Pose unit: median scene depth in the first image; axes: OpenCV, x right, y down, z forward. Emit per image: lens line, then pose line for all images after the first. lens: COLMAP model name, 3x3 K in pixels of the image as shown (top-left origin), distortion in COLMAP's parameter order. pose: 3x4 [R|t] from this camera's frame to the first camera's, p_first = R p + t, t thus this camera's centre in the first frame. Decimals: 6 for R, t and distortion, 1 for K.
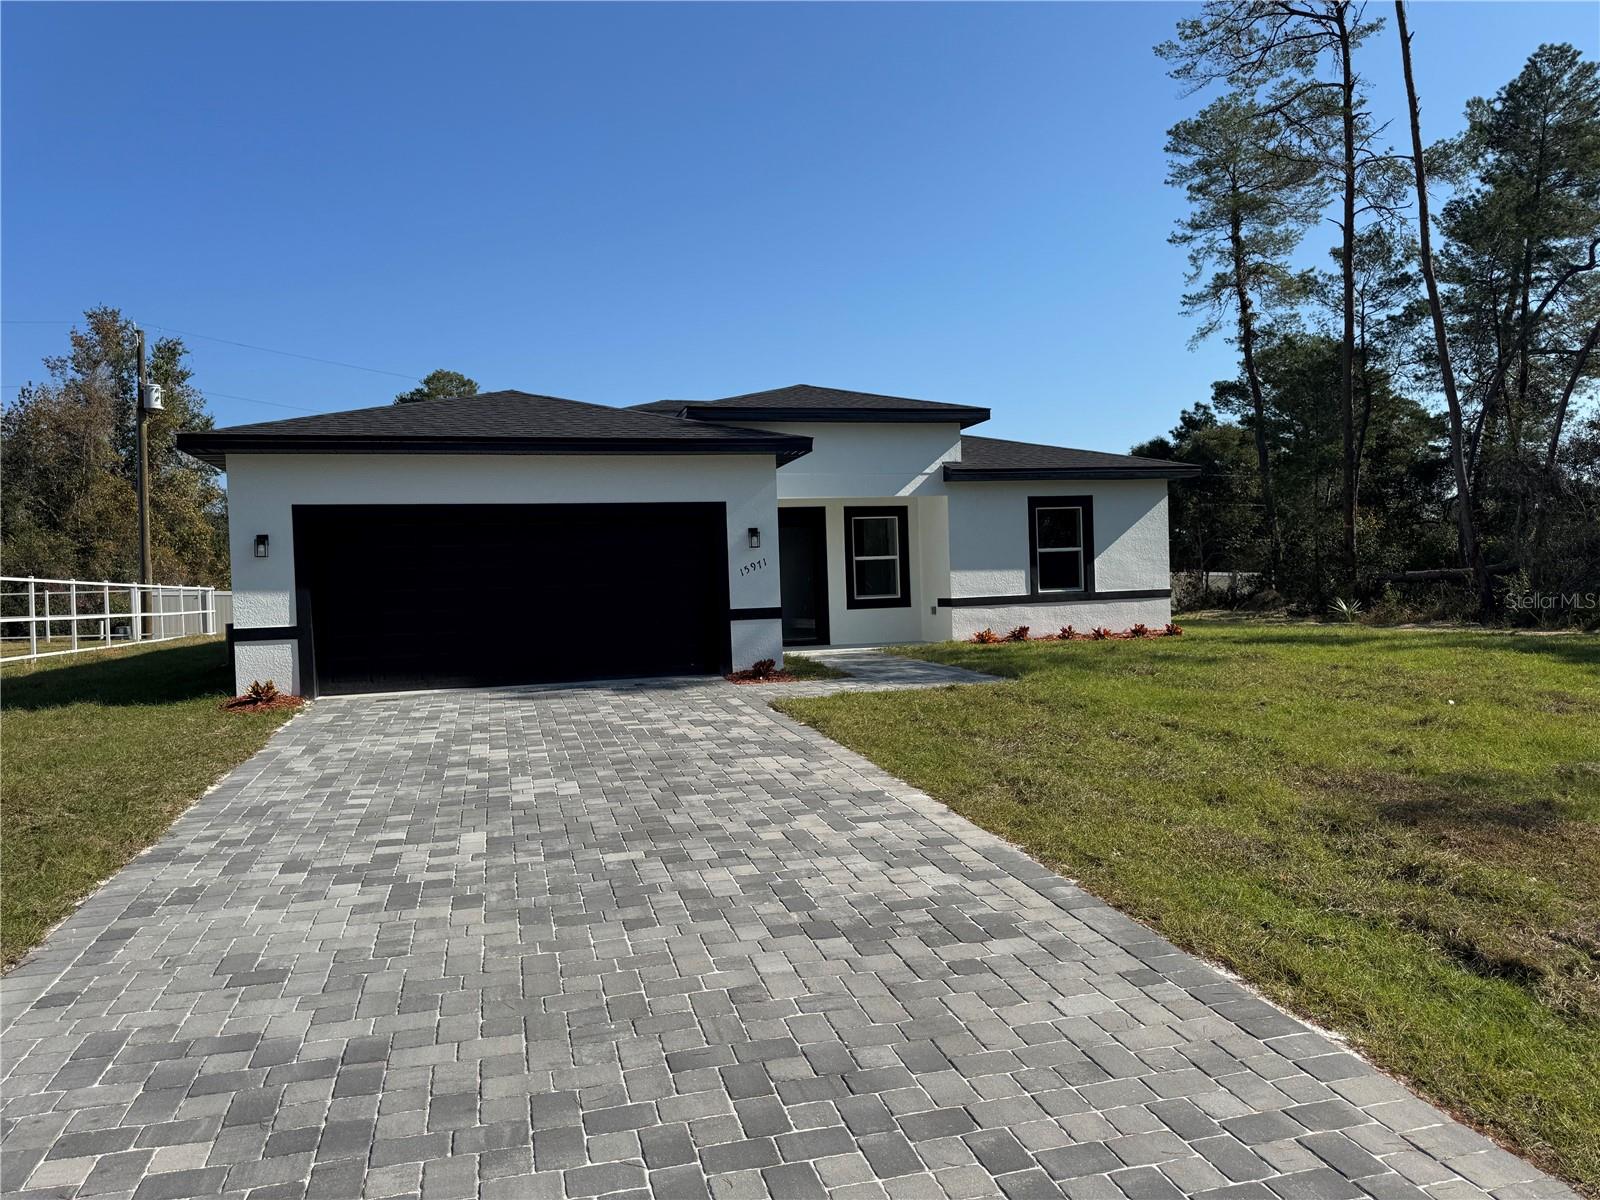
lens RADIAL K [[1128.5, 0, 800.0], [0, 1128.5, 600.0], [0, 0, 1]] dist [0.076120, 0.000245]
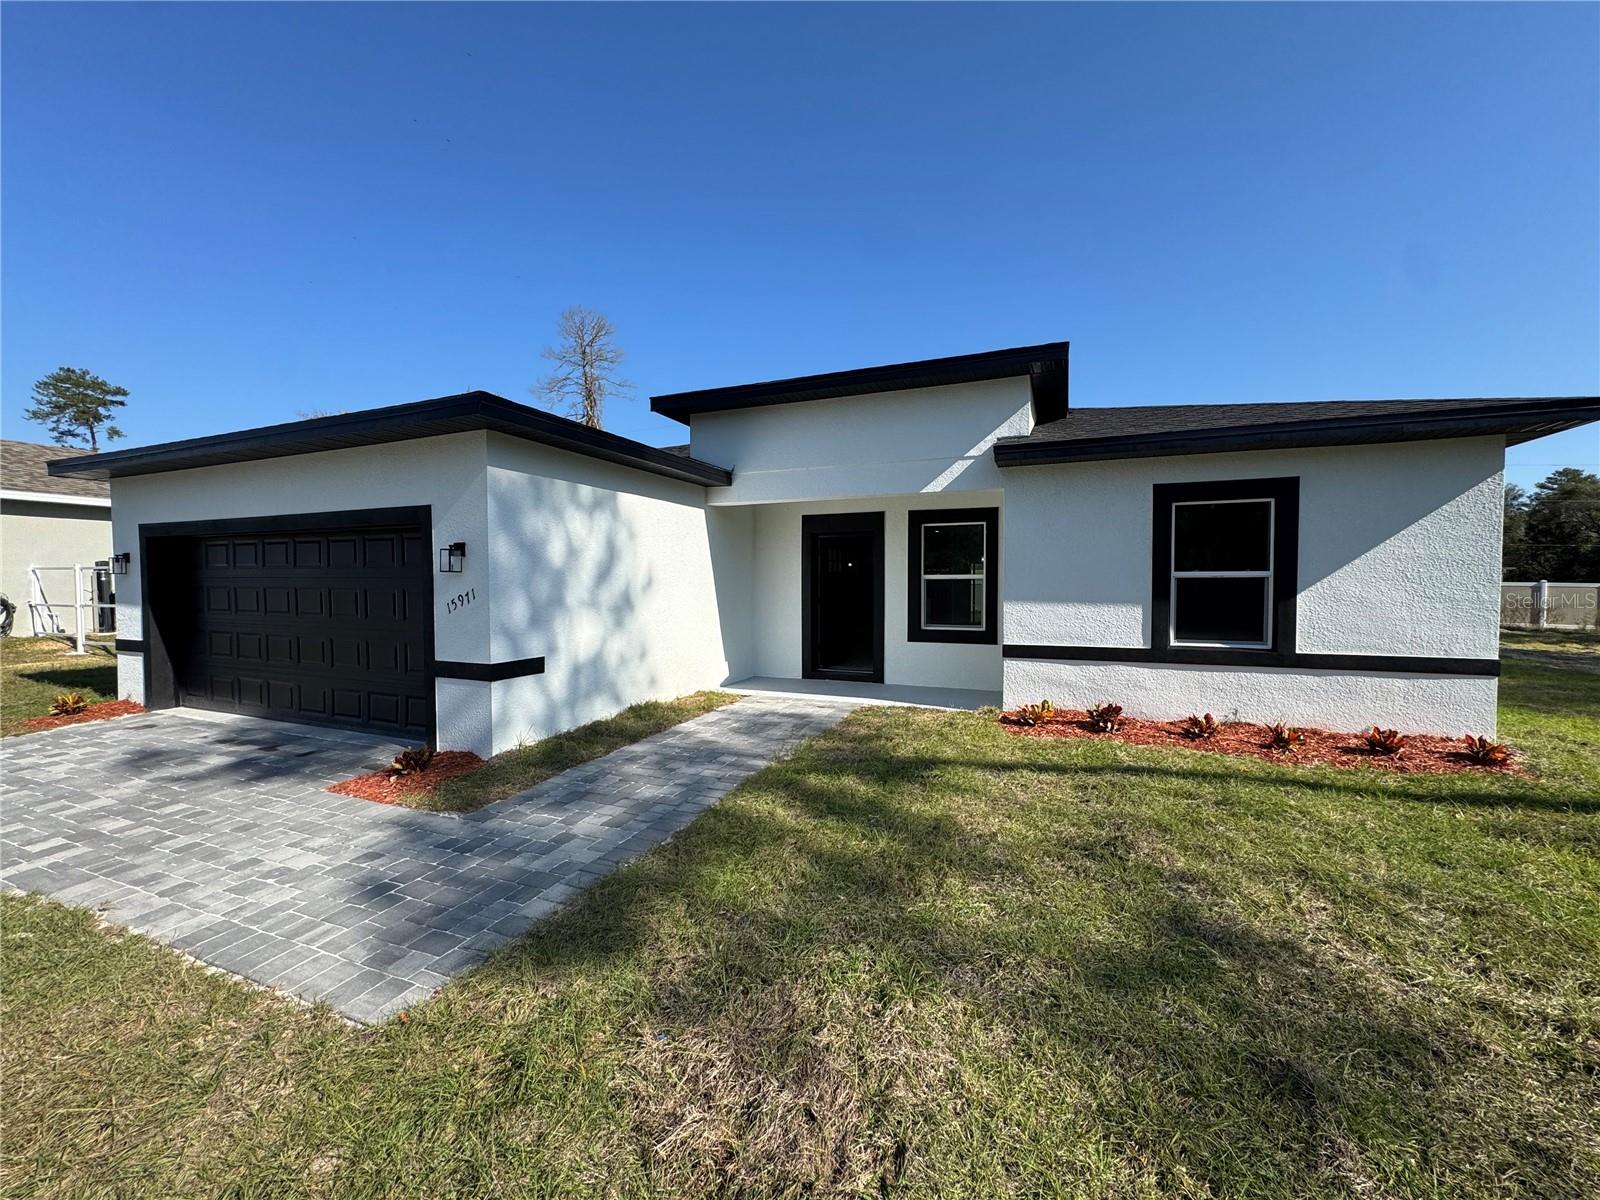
lens RADIAL K [[638.2, 0, 802.2], [0, 638.2, 599.7], [0, 0, 1]] dist [-0.002204, 0.000037]
pose [[0.796619, 0.052530, -0.602195, 0.258223], [-0.031300, 0.998465, 0.045691, -0.040061], [0.603671, -0.017550, 0.797040, 0.617358]]
